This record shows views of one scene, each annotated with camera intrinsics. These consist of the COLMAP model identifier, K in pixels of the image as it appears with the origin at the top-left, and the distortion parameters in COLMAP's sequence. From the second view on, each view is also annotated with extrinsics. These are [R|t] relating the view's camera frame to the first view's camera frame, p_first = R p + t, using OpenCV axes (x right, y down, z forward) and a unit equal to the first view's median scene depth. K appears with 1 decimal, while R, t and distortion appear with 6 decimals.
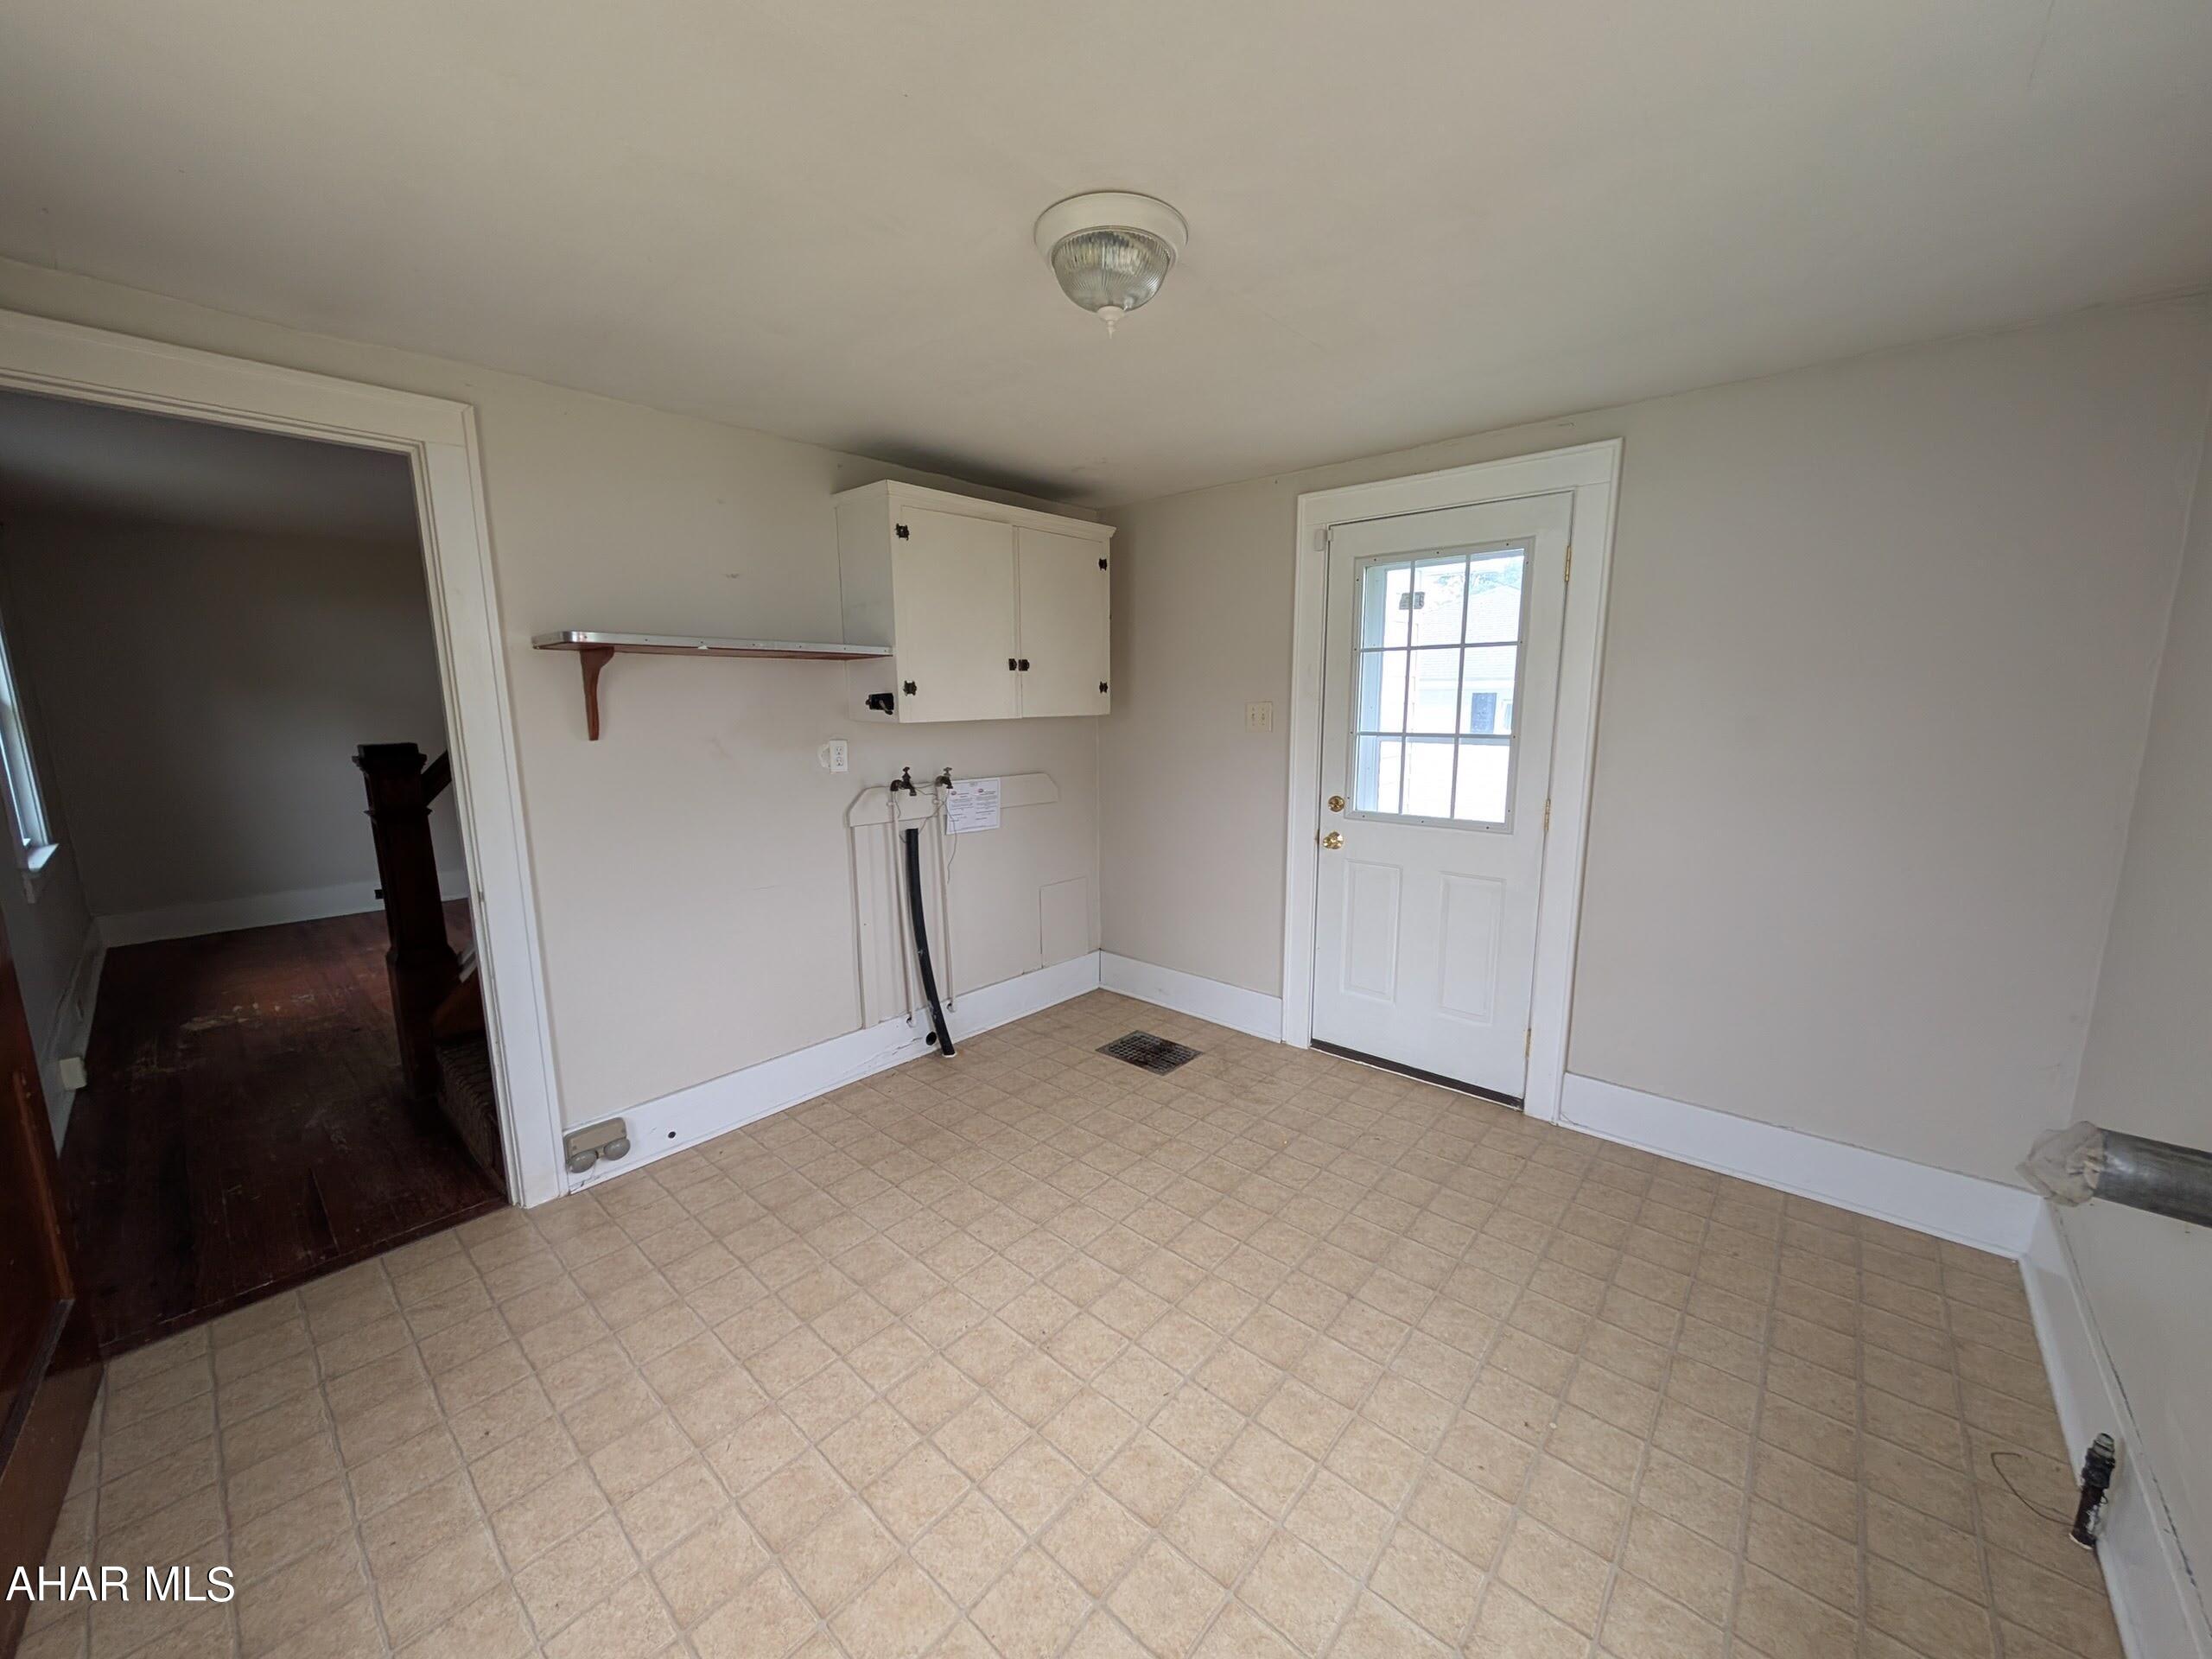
lens RADIAL K [[833.1, 0, 1102.3], [0, 833.1, 834.8], [0, 0, 1]] dist [-0.001141, 0.000112]
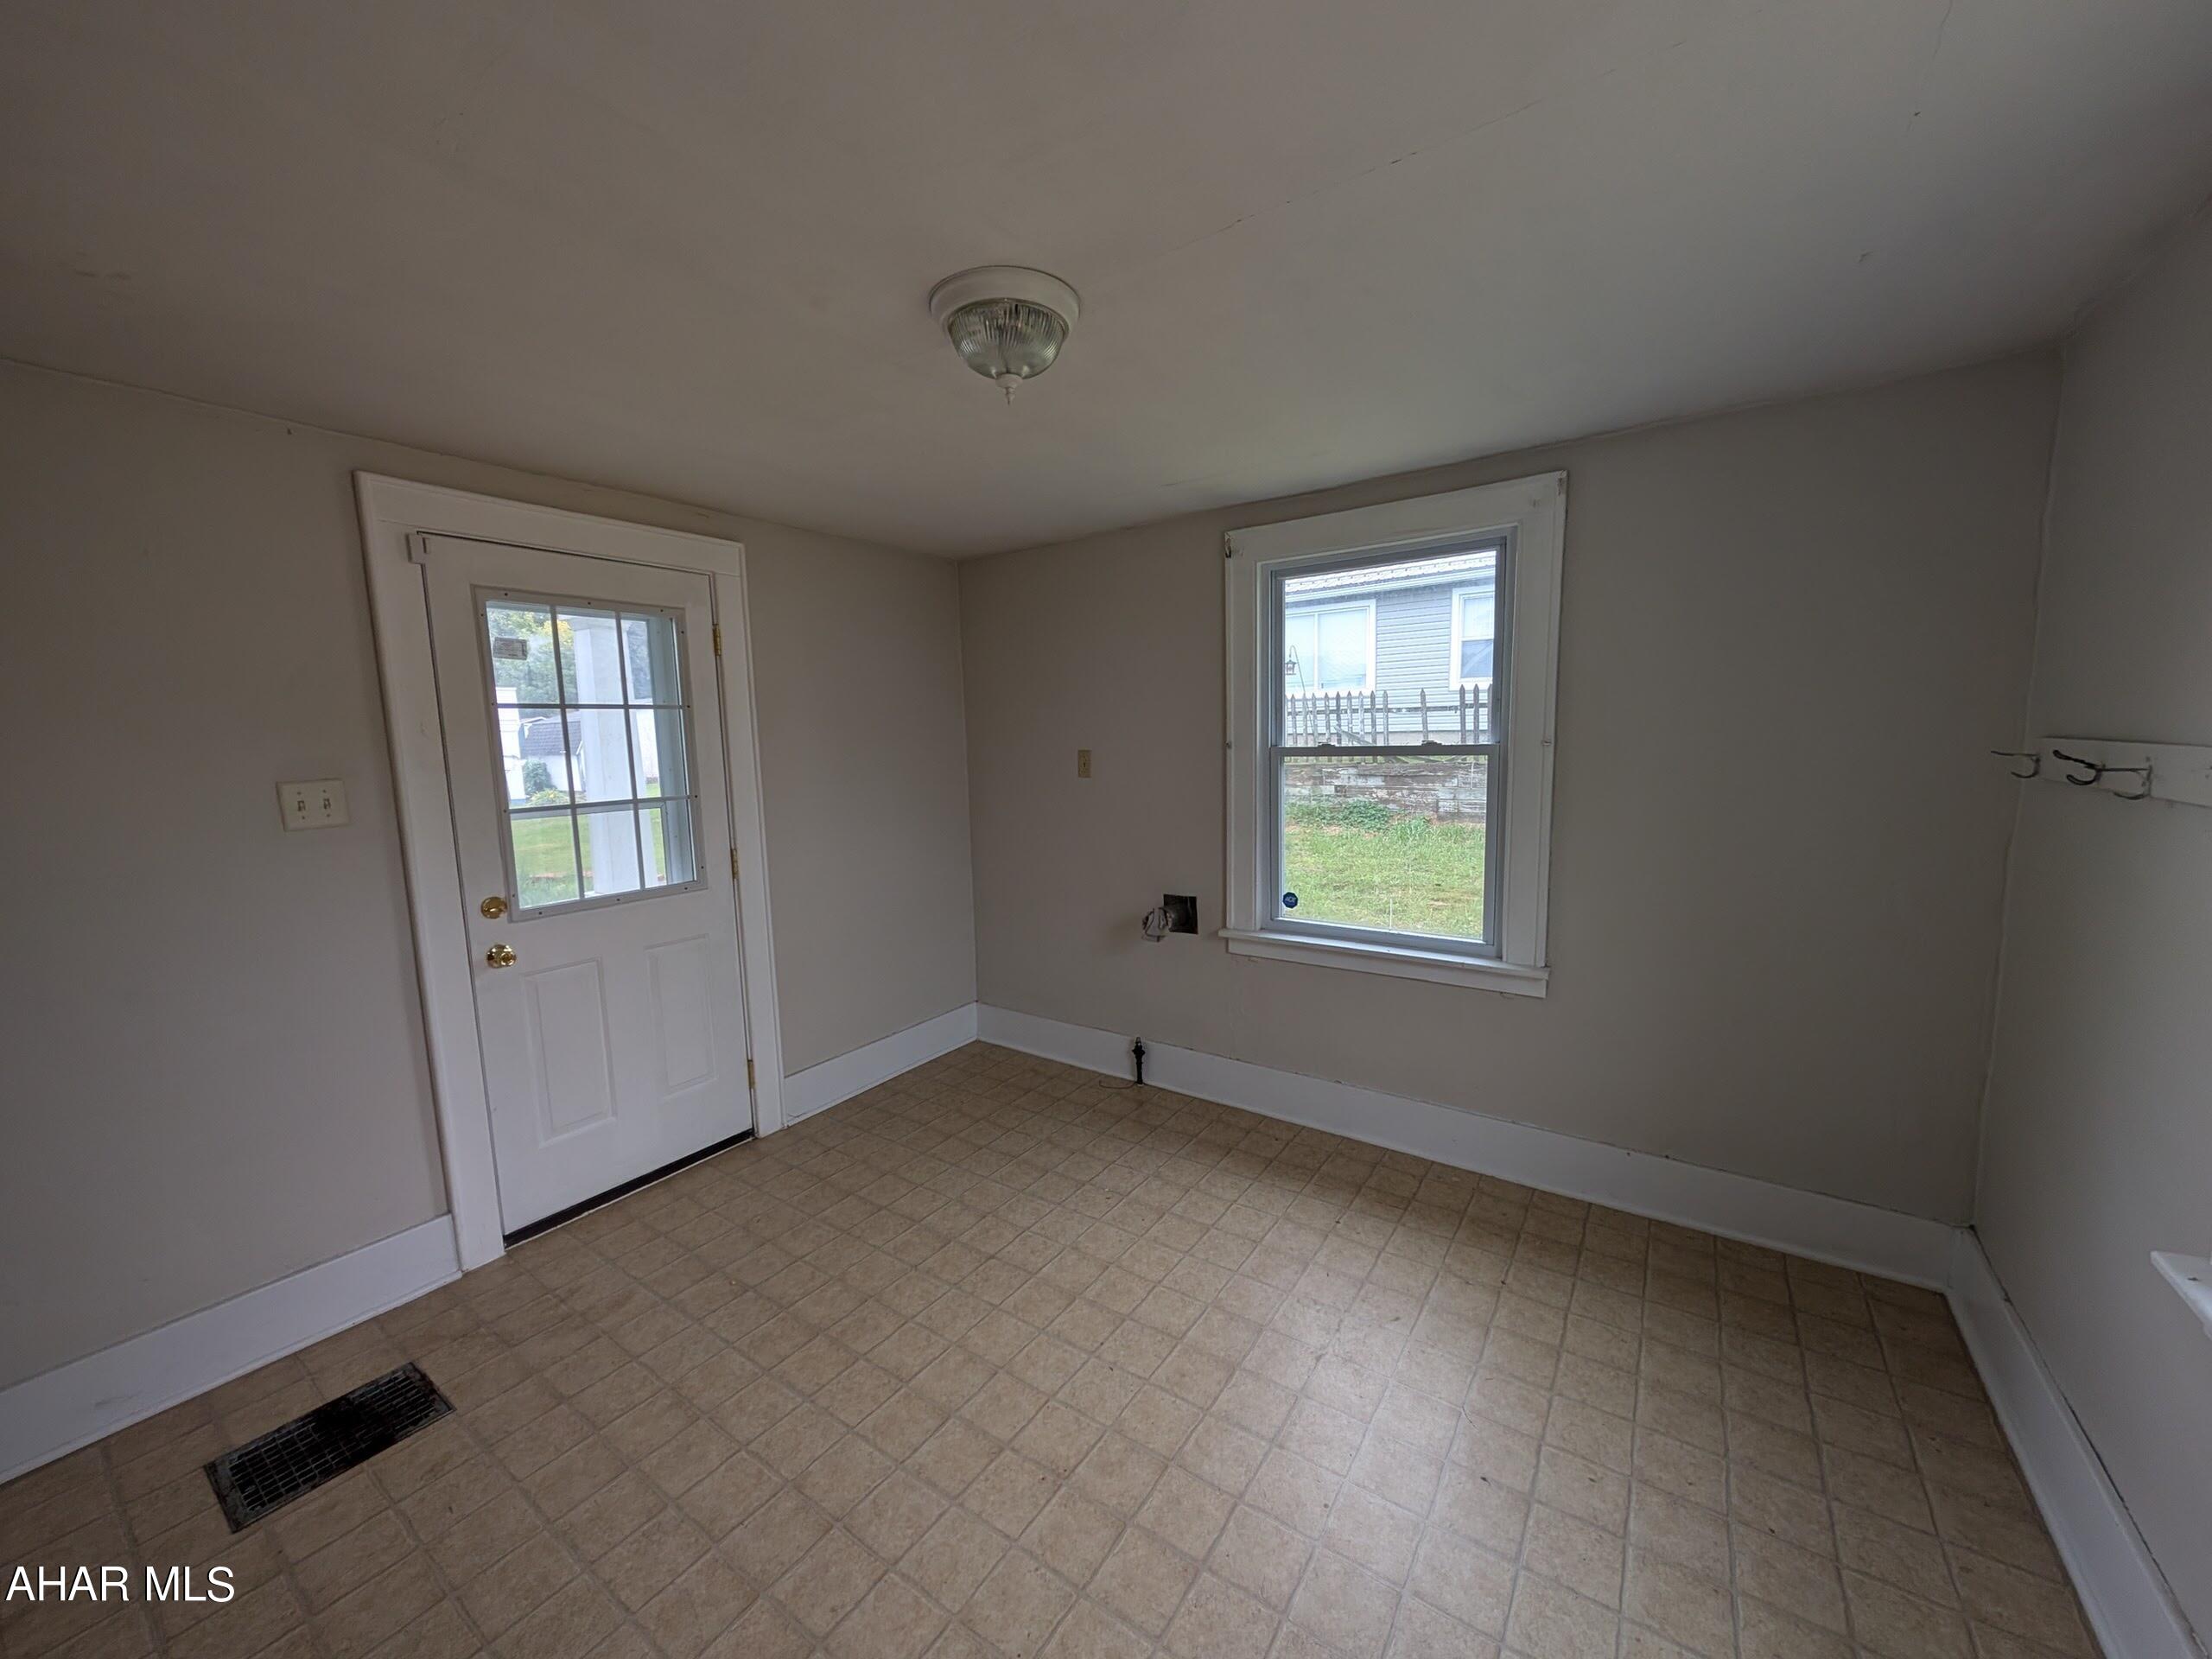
lens RADIAL K [[833.1, 0, 1102.3], [0, 833.1, 834.8], [0, 0, 1]] dist [-0.001141, 0.000112]
pose [[-0.117918, -0.109550, 0.986962, -0.603942], [0.191362, 0.972760, 0.130837, -0.110922], [-0.974411, 0.204295, -0.093743, 0.619463]]
